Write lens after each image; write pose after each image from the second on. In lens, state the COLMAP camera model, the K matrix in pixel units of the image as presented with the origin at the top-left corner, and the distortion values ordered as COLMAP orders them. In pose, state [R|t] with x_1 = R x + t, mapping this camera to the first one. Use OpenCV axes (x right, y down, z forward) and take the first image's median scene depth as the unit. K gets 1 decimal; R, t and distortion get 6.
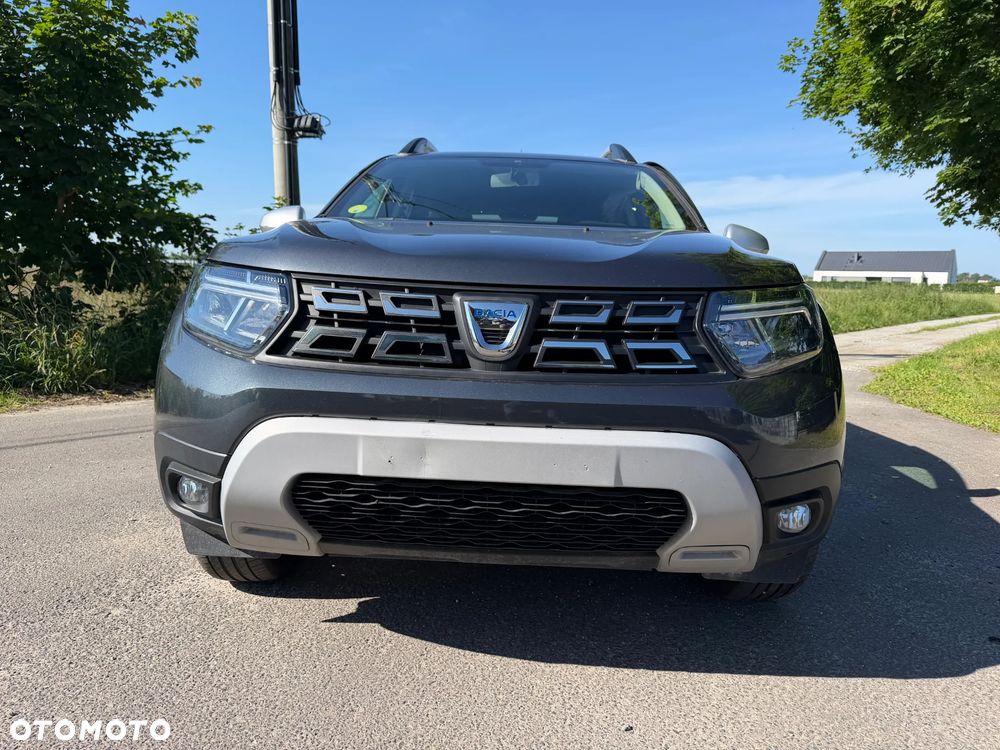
lens RADIAL K [[709.8, 0, 502.3], [0, 709.8, 375.2], [0, 0, 1]] dist [0.010972, -0.009651]
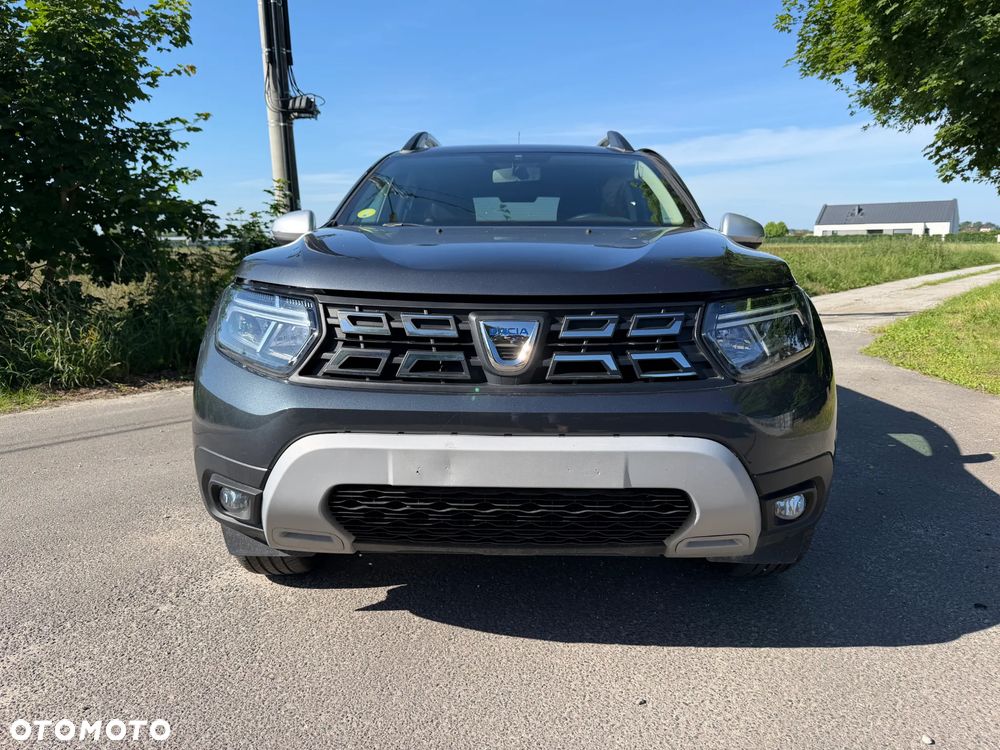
lens RADIAL K [[709.0, 0, 502.1], [0, 709.0, 372.9], [0, 0, 1]] dist [0.020728, -0.023373]
pose [[0.999375, -0.035123, -0.003884, -0.006517], [0.035261, 0.998389, 0.044451, -0.025877], [0.002317, -0.044561, 0.999004, -0.029406]]
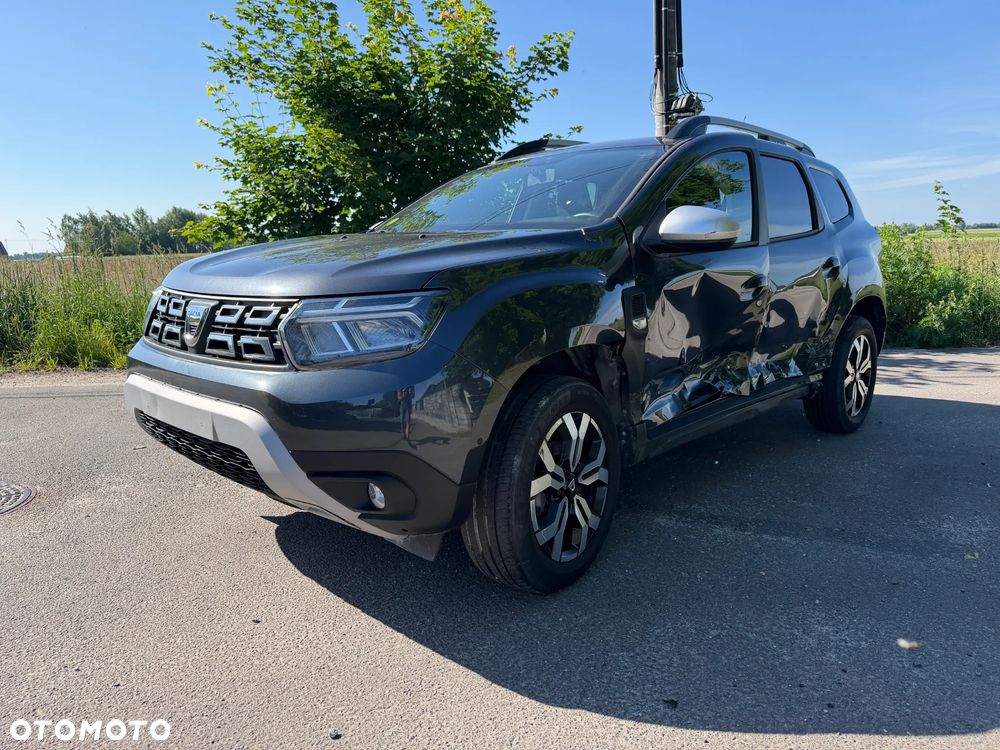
lens RADIAL K [[709.0, 0, 502.1], [0, 709.0, 372.9], [0, 0, 1]] dist [0.020728, -0.023373]
pose [[0.744650, 0.072413, -0.663515, 0.520989], [-0.045717, 0.997296, 0.057534, -0.028446], [0.665887, -0.012509, 0.745947, 0.114921]]
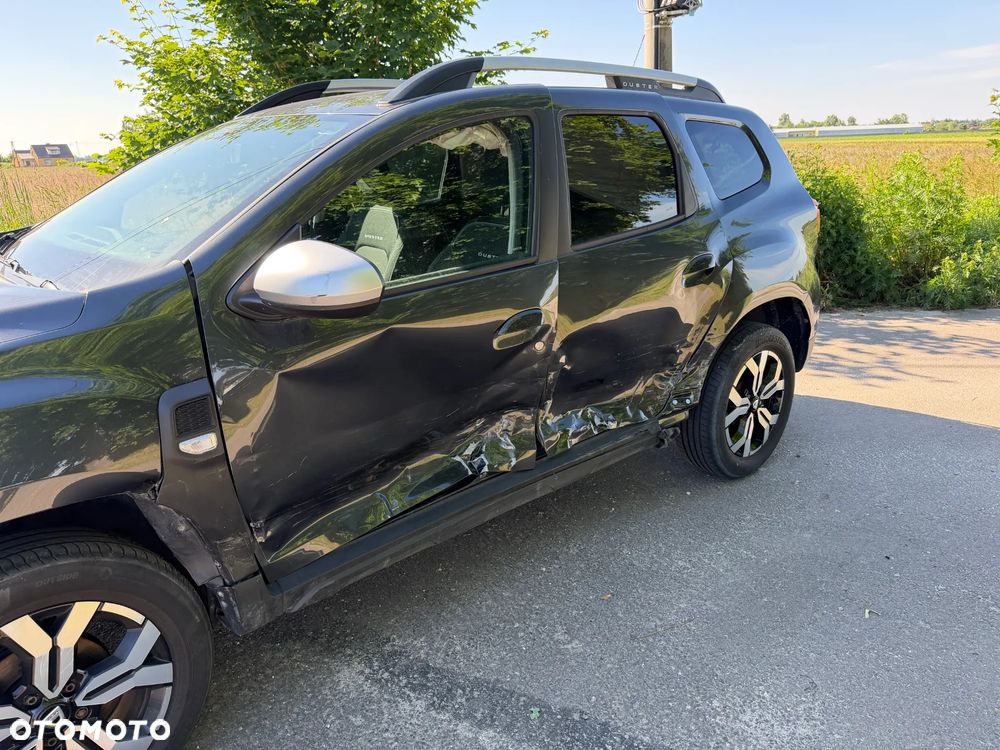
lens RADIAL K [[709.0, 0, 502.1], [0, 709.0, 372.9], [0, 0, 1]] dist [0.020728, -0.023373]
pose [[0.683551, 0.175506, -0.708489, 0.570791], [-0.050549, 0.979714, 0.193923, -0.153902], [0.728151, -0.096742, 0.678556, 0.497747]]
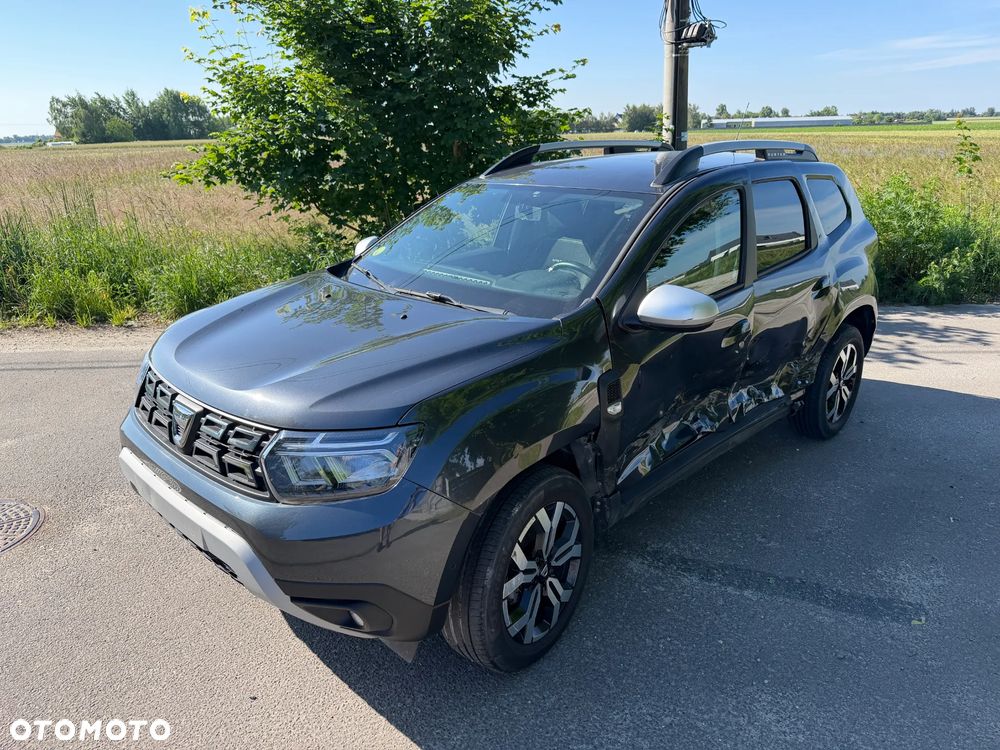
lens RADIAL K [[709.0, 0, 502.1], [0, 709.0, 372.9], [0, 0, 1]] dist [0.020728, -0.023373]
pose [[0.739336, 0.178844, -0.649151, 0.528044], [-0.053975, 0.976720, 0.207617, -0.189839], [0.671170, -0.118460, 0.731777, 0.127114]]
